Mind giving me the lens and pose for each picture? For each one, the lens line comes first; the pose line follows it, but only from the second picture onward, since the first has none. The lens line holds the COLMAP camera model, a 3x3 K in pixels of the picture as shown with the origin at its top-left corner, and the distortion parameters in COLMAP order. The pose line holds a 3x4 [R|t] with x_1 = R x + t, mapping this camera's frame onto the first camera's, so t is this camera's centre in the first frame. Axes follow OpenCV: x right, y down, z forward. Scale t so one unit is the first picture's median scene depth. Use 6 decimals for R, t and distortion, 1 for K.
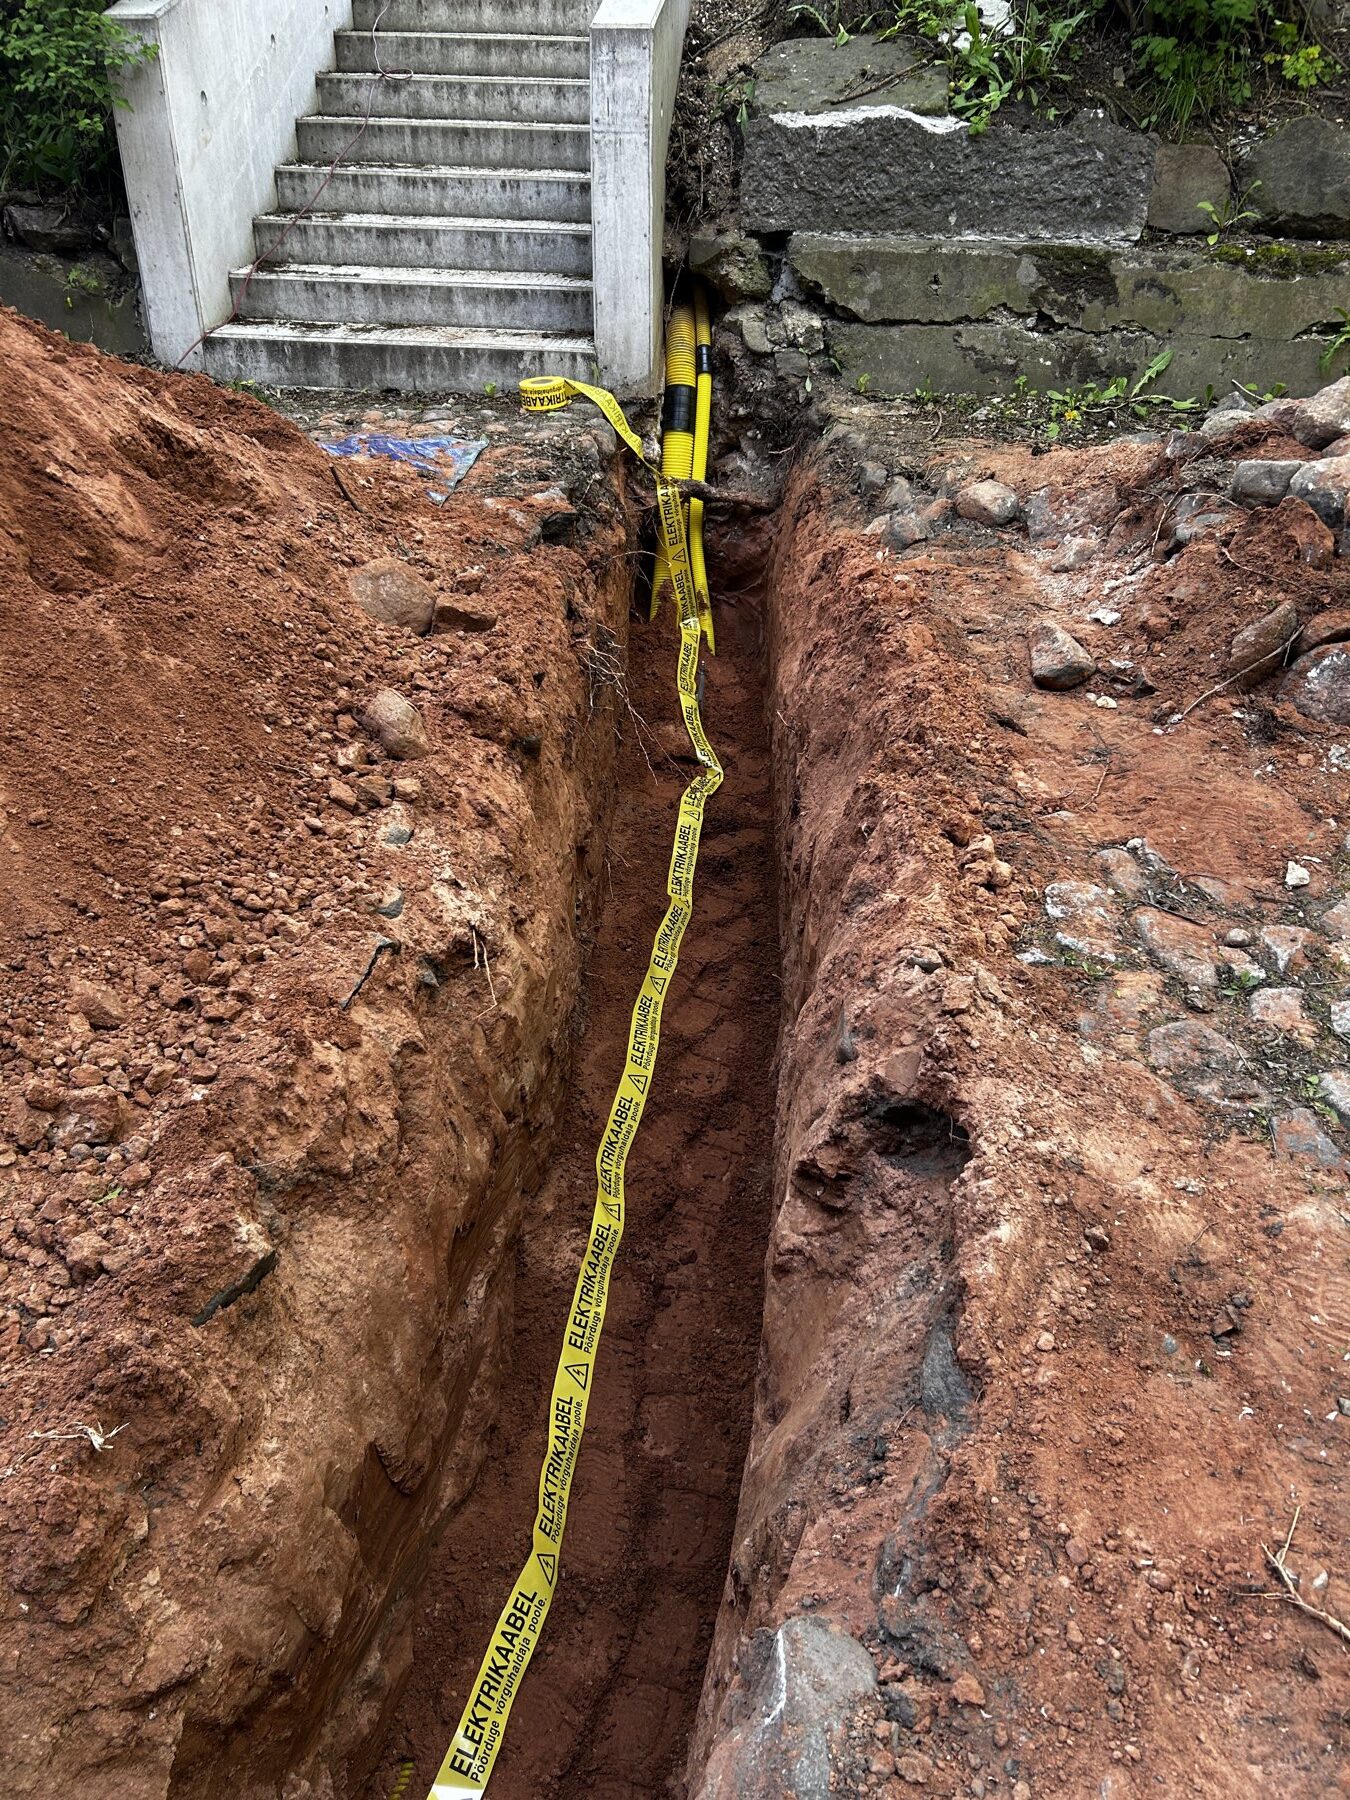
lens RADIAL K [[1345.3, 0, 675.0], [0, 1345.3, 900.0], [0, 0, 1]] dist [0.058426, -0.068145]
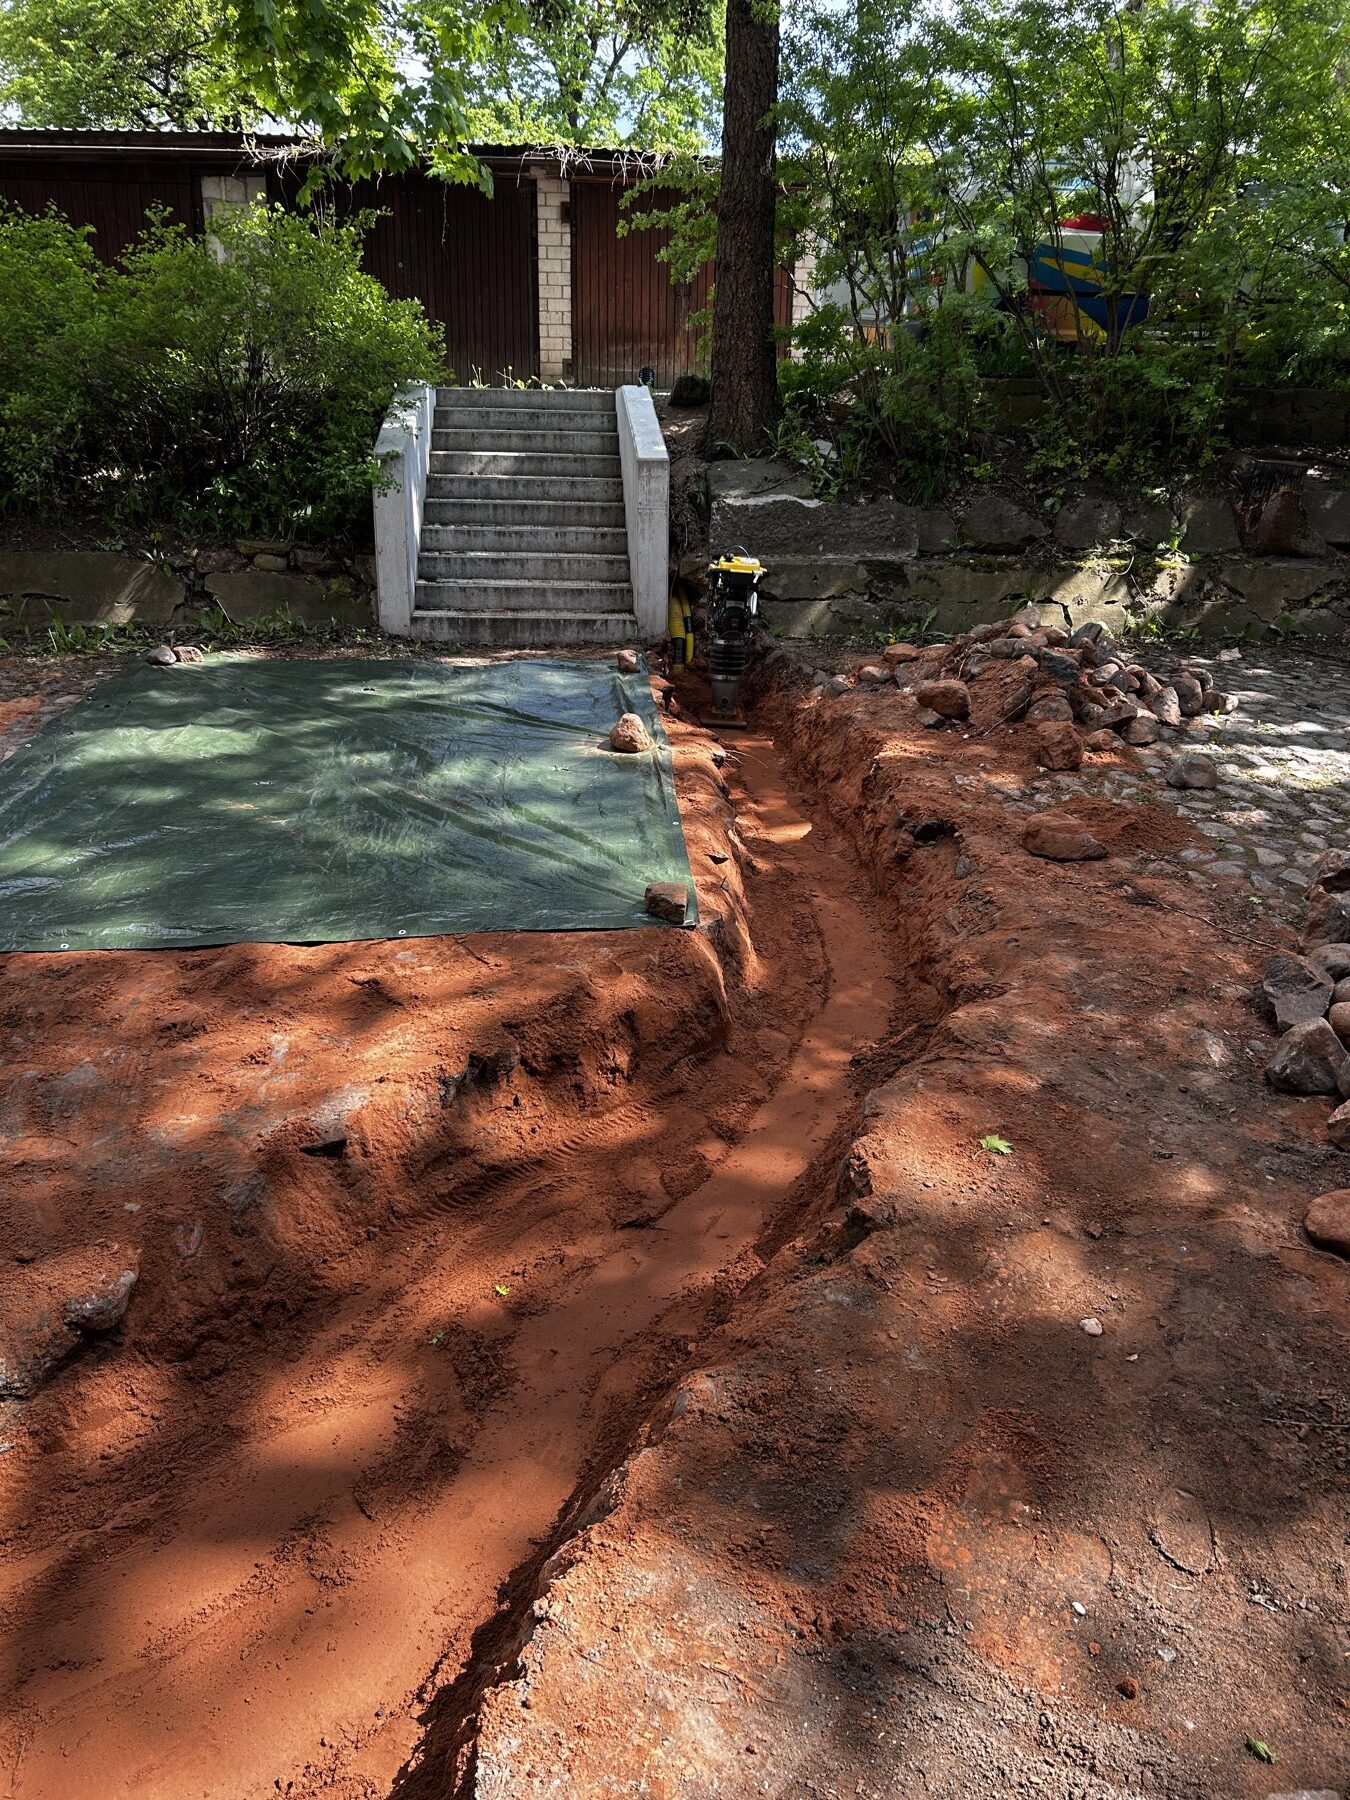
lens RADIAL K [[1358.4, 0, 675.0], [0, 1358.4, 900.0], [0, 0, 1]] dist [0.129767, -0.459219]
pose [[0.981360, -0.062216, 0.181829, -0.607211], [0.100162, 0.973065, -0.207635, 0.575960], [-0.164013, 0.221977, 0.961159, -1.128639]]
